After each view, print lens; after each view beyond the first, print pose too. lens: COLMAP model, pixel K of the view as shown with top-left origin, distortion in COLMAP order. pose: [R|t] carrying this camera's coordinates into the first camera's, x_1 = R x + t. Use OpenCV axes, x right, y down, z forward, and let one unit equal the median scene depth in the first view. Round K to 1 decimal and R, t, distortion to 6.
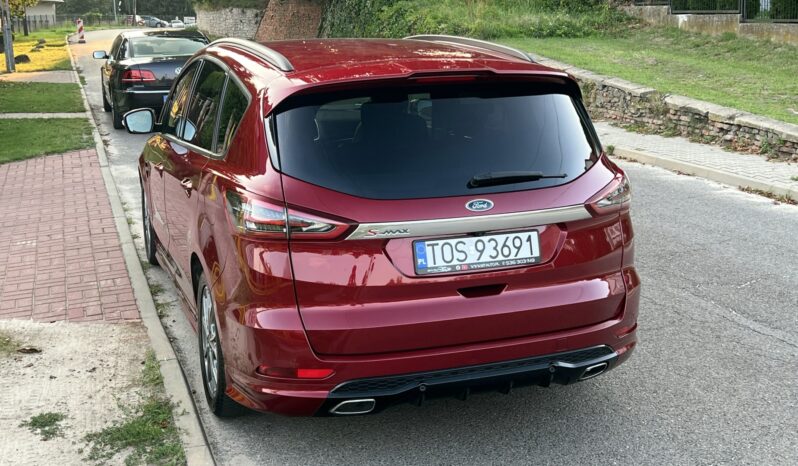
lens RADIAL K [[945.2, 0, 399.9], [0, 945.2, 231.7], [0, 0, 1]] dist [0.078654, 0.000000]
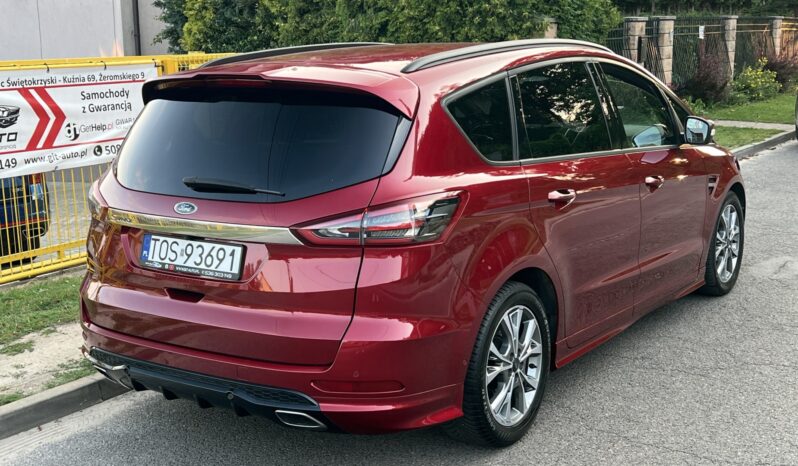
lens RADIAL K [[1030.7, 0, 409.5], [0, 1030.7, 234.8], [0, 0, 1]] dist [0.085715, 0.000000]
pose [[0.596869, 0.152013, -0.787807, 1.052417], [-0.166567, 0.983972, 0.063668, -0.105696], [0.784859, 0.093222, 0.612623, 0.508187]]
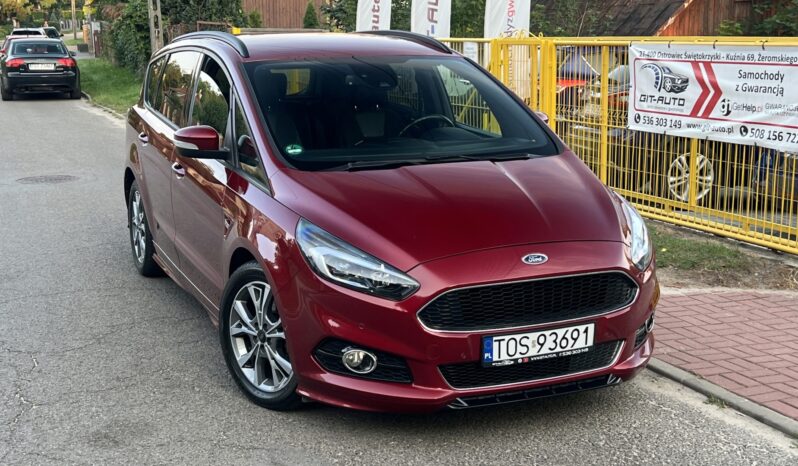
lens RADIAL K [[1107.8, 0, 397.2], [0, 1107.8, 232.2], [0, 0, 1]] dist [0.088434, 0.000000]
pose [[-0.998321, 0.025394, -0.052054, -0.140581], [0.002217, 0.914855, 0.403778, -0.724346], [0.057875, 0.402984, -0.913375, 3.242472]]
